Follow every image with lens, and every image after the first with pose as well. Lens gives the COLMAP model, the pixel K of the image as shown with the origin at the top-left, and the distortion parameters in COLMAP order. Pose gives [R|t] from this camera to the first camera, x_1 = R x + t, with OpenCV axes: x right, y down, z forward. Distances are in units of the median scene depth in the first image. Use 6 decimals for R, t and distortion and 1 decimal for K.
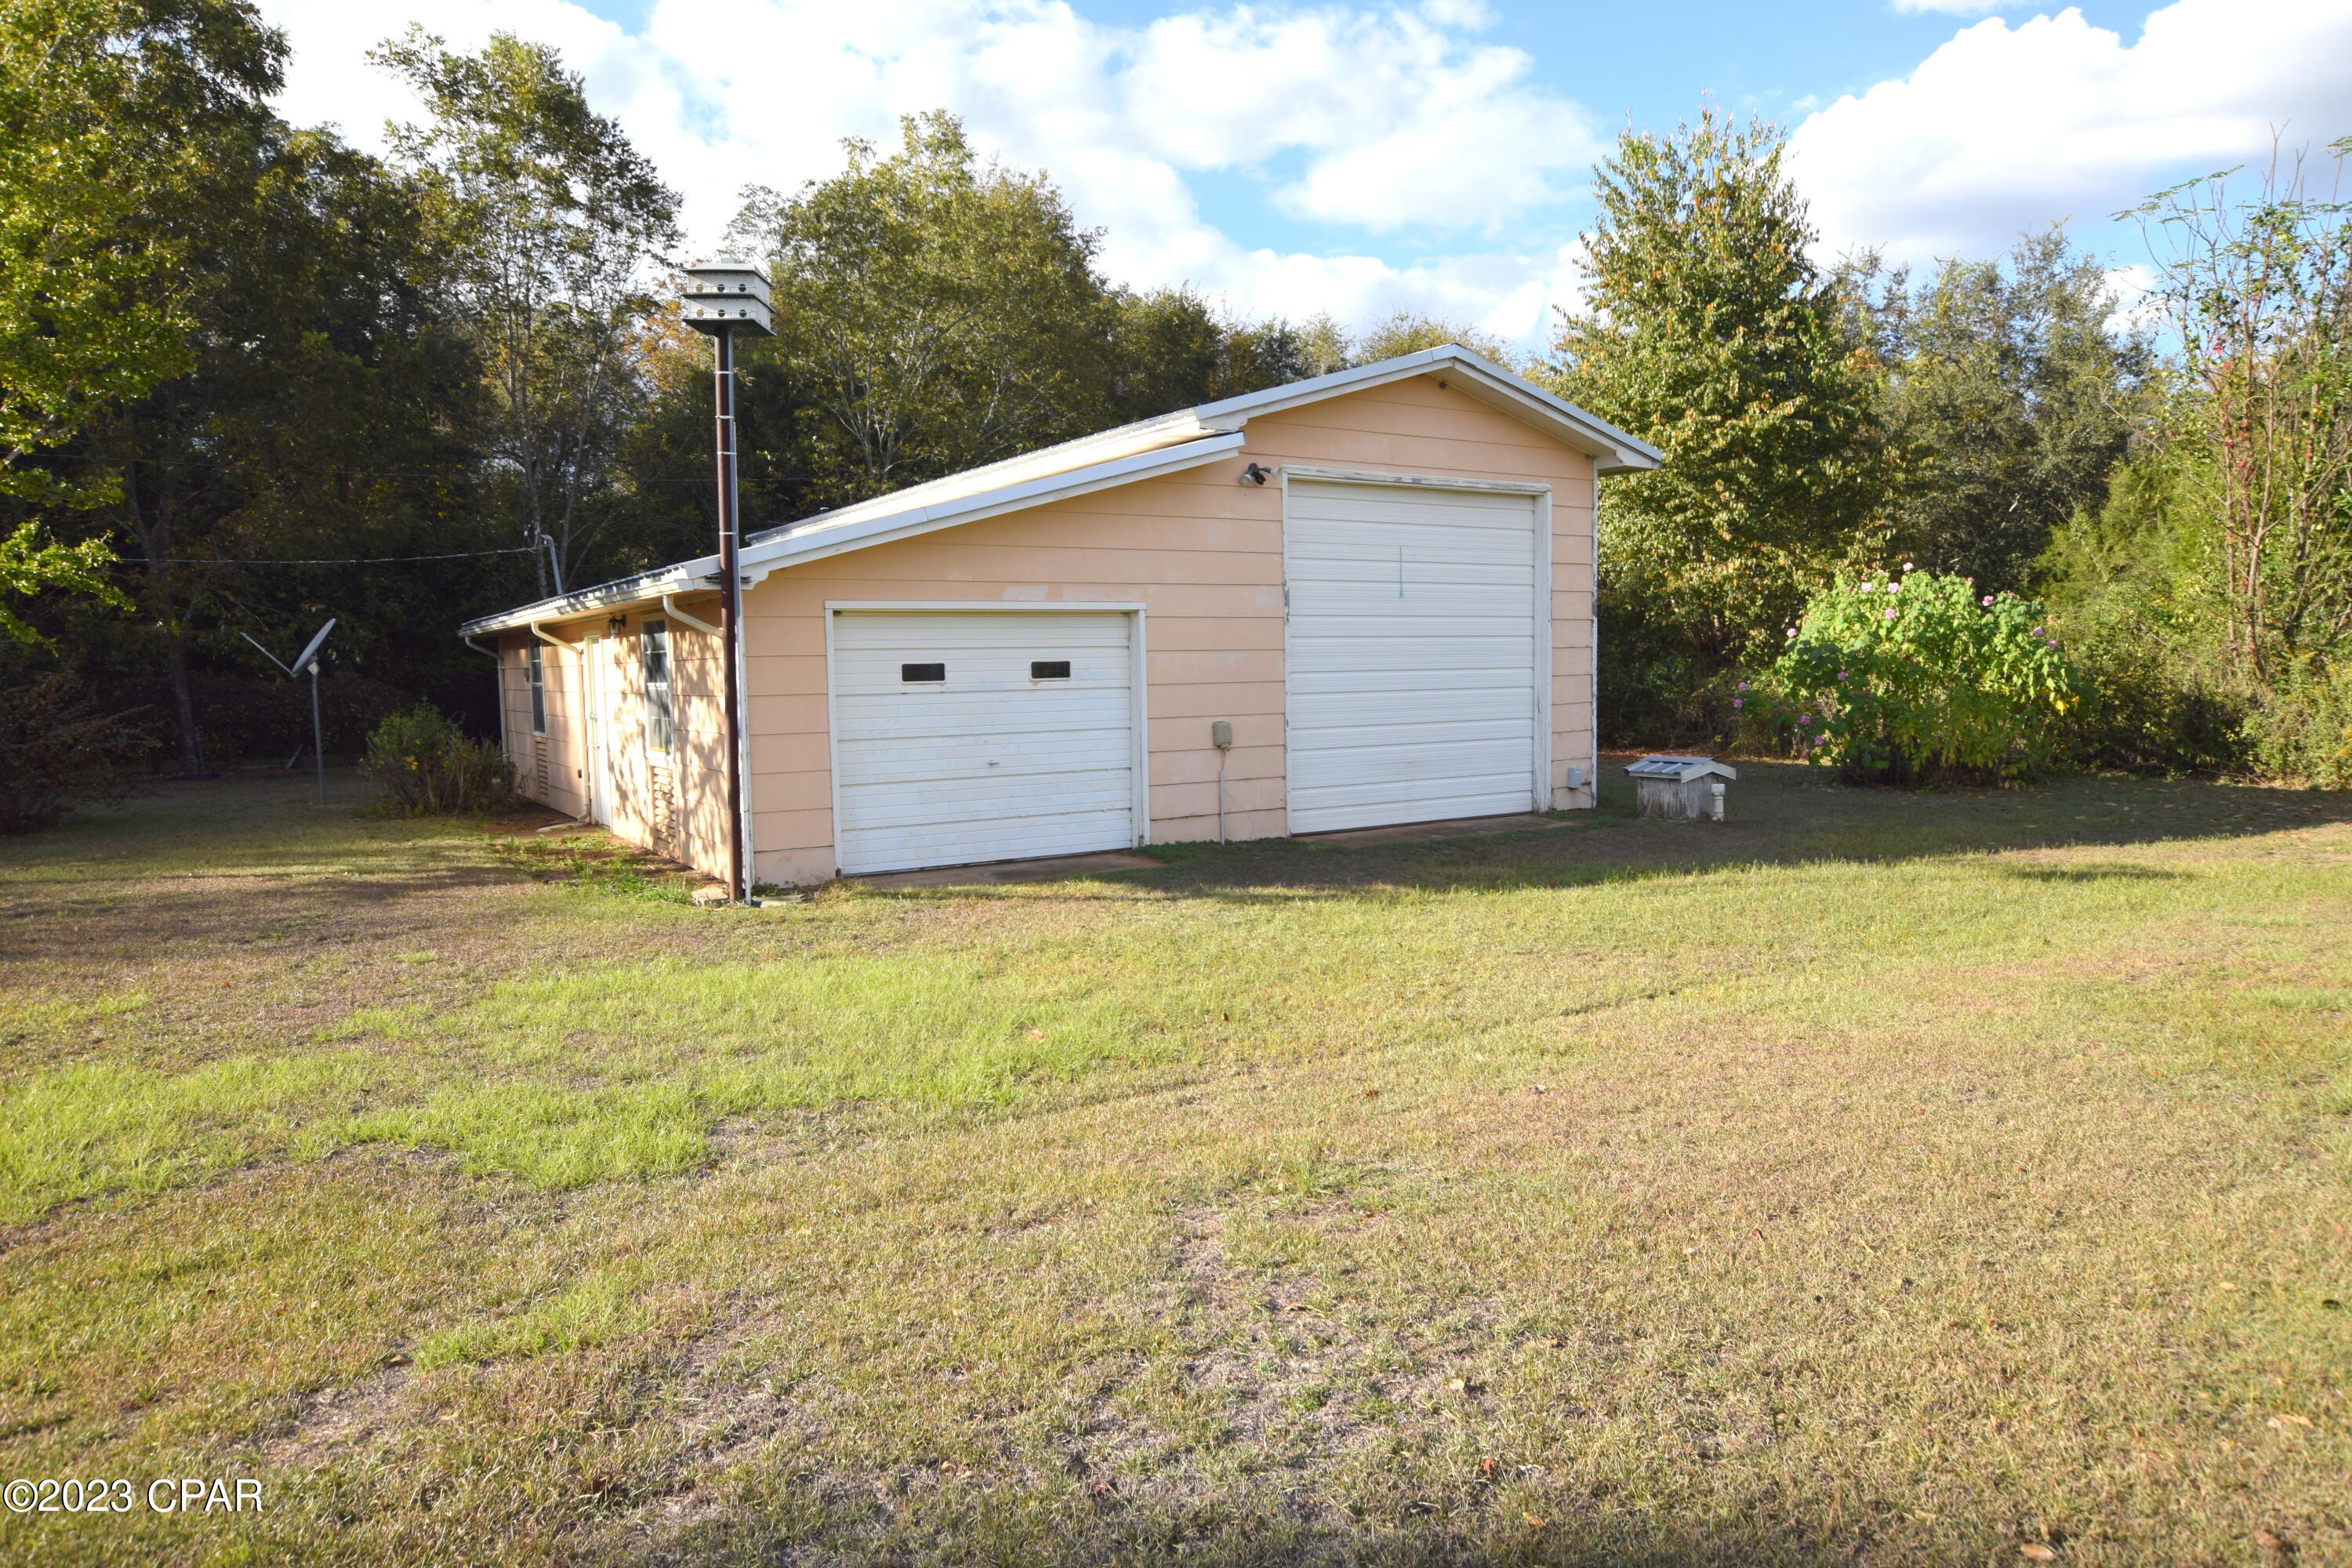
lens RADIAL K [[1428.5, 0, 1176.0], [0, 1428.5, 784.0], [0, 0, 1]] dist [-0.002172, -0.000060]
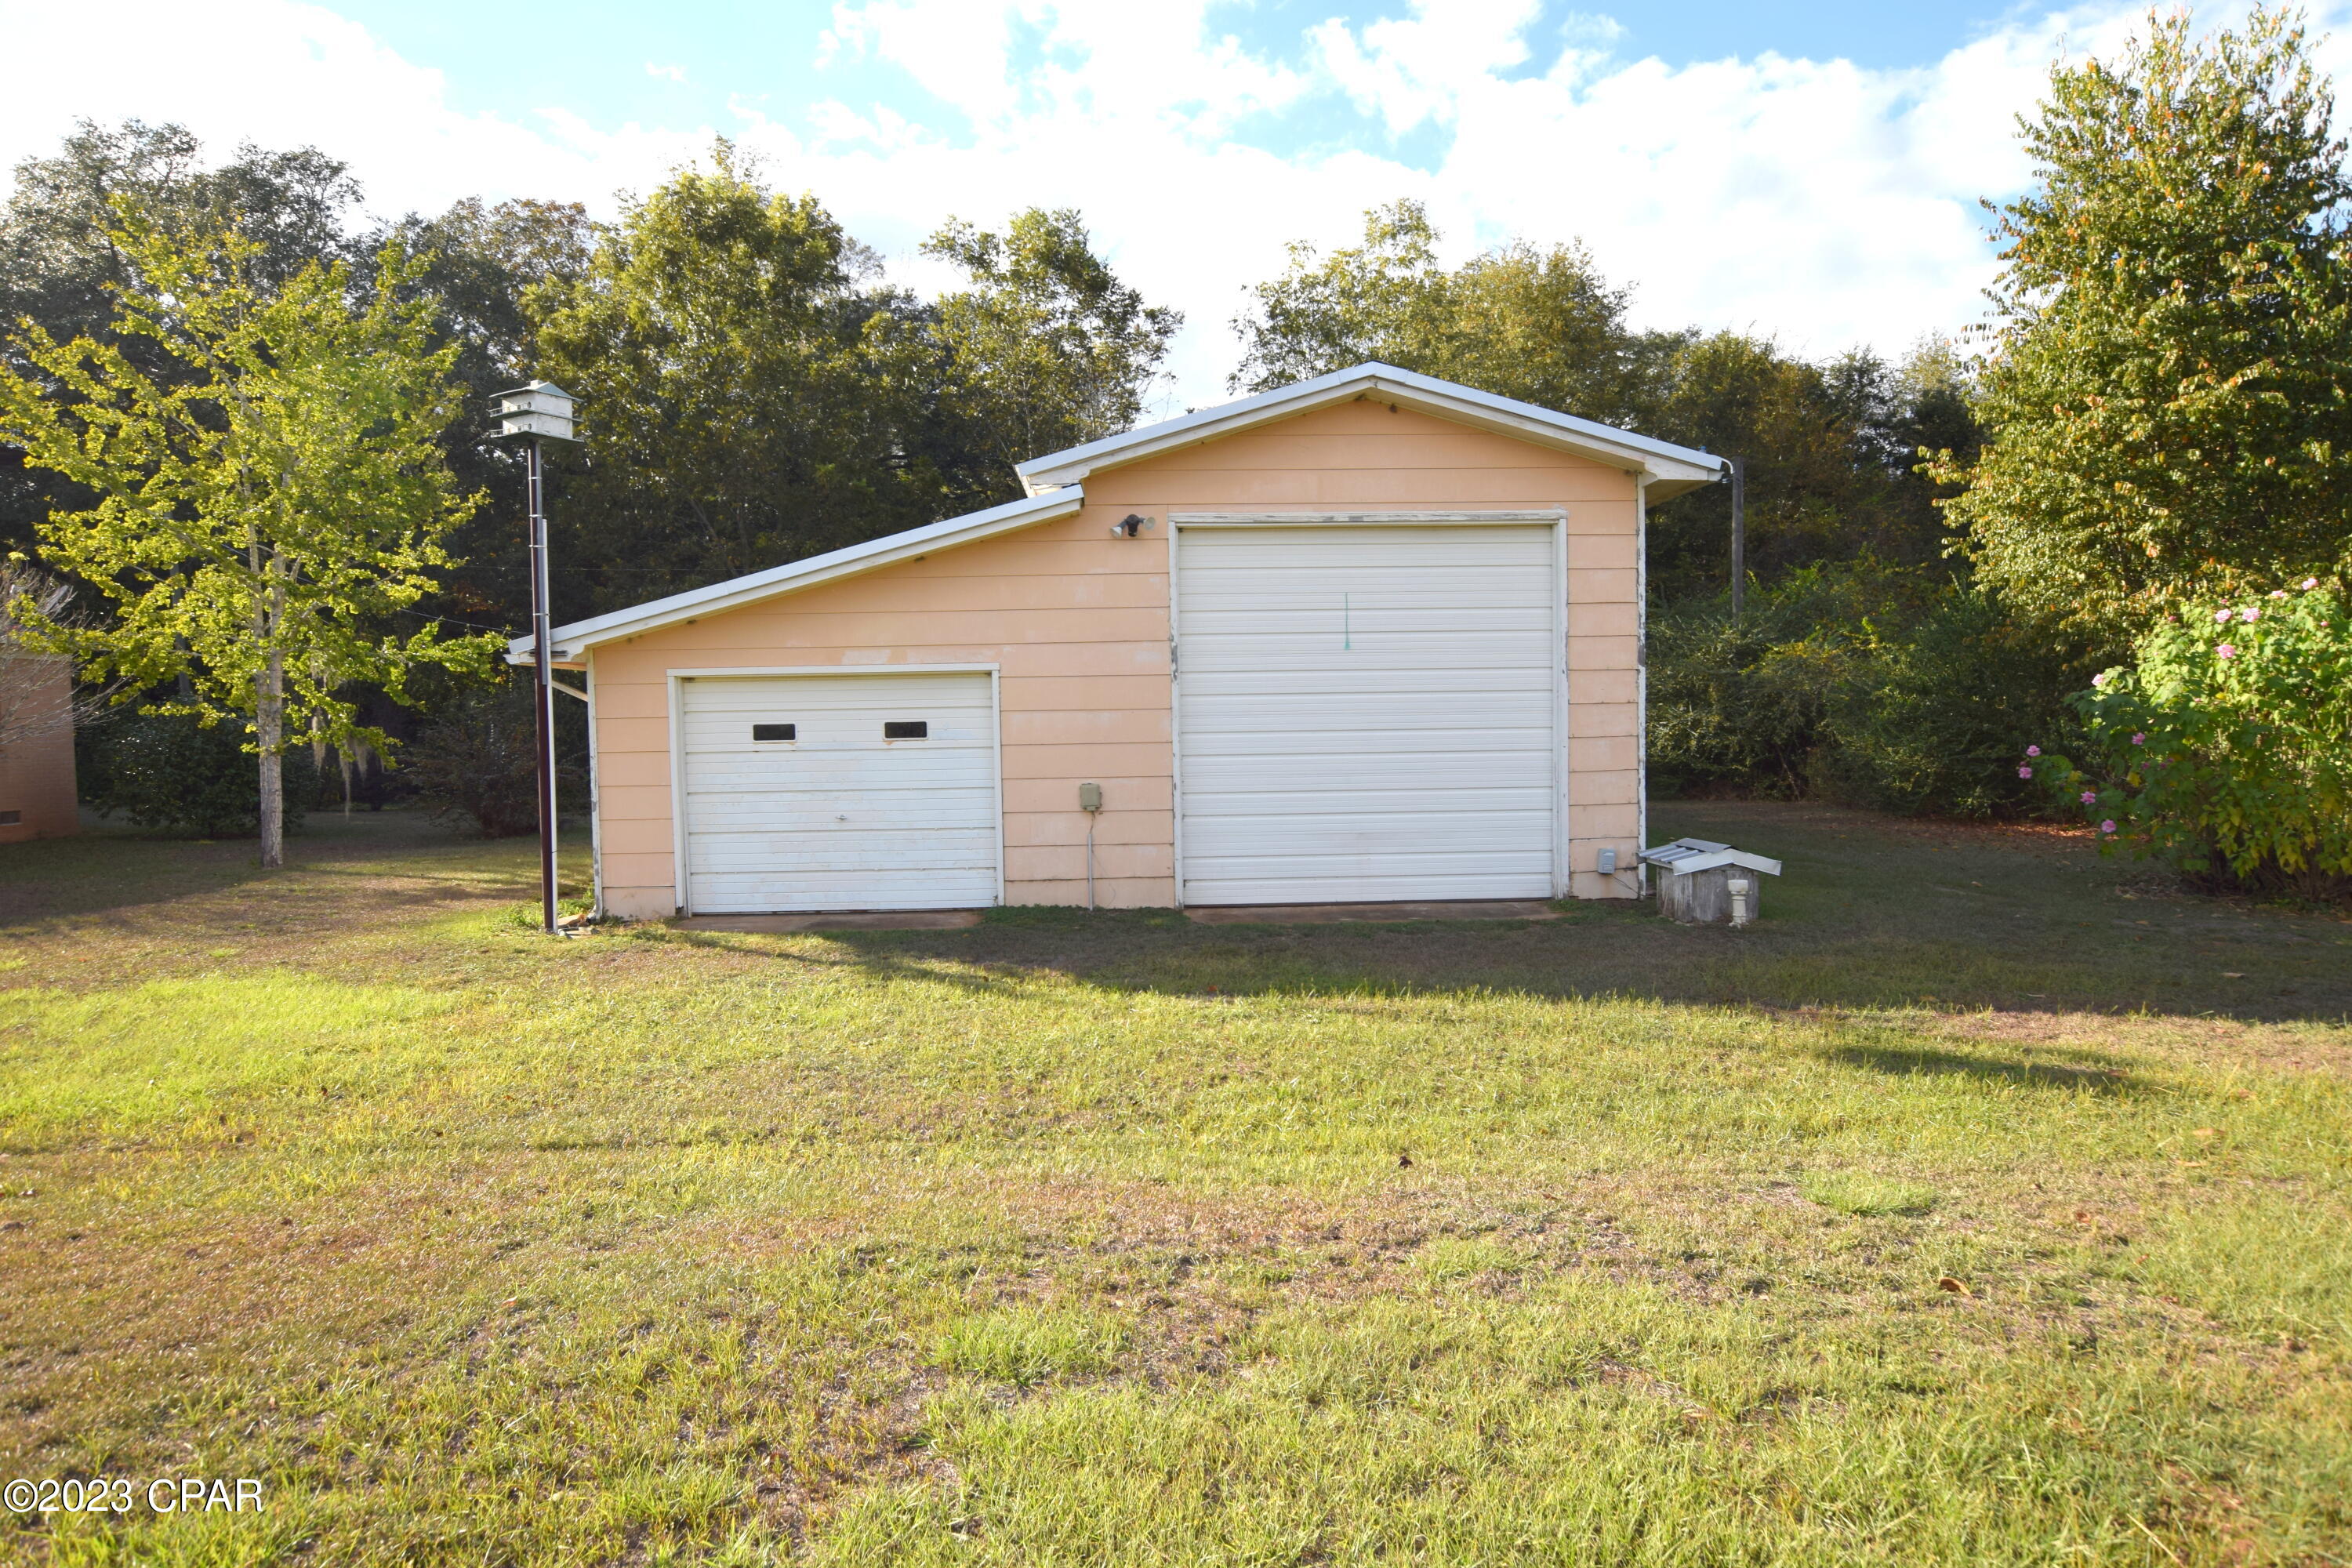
lens RADIAL K [[1298.7, 0, 1176.0], [0, 1298.7, 784.0], [0, 0, 1]] dist [-0.019263, -0.000179]
pose [[0.865321, 0.026337, -0.500525, 0.508685], [-0.040278, 0.999043, -0.017065, -0.030004], [0.499597, 0.034927, 0.865554, 0.262699]]
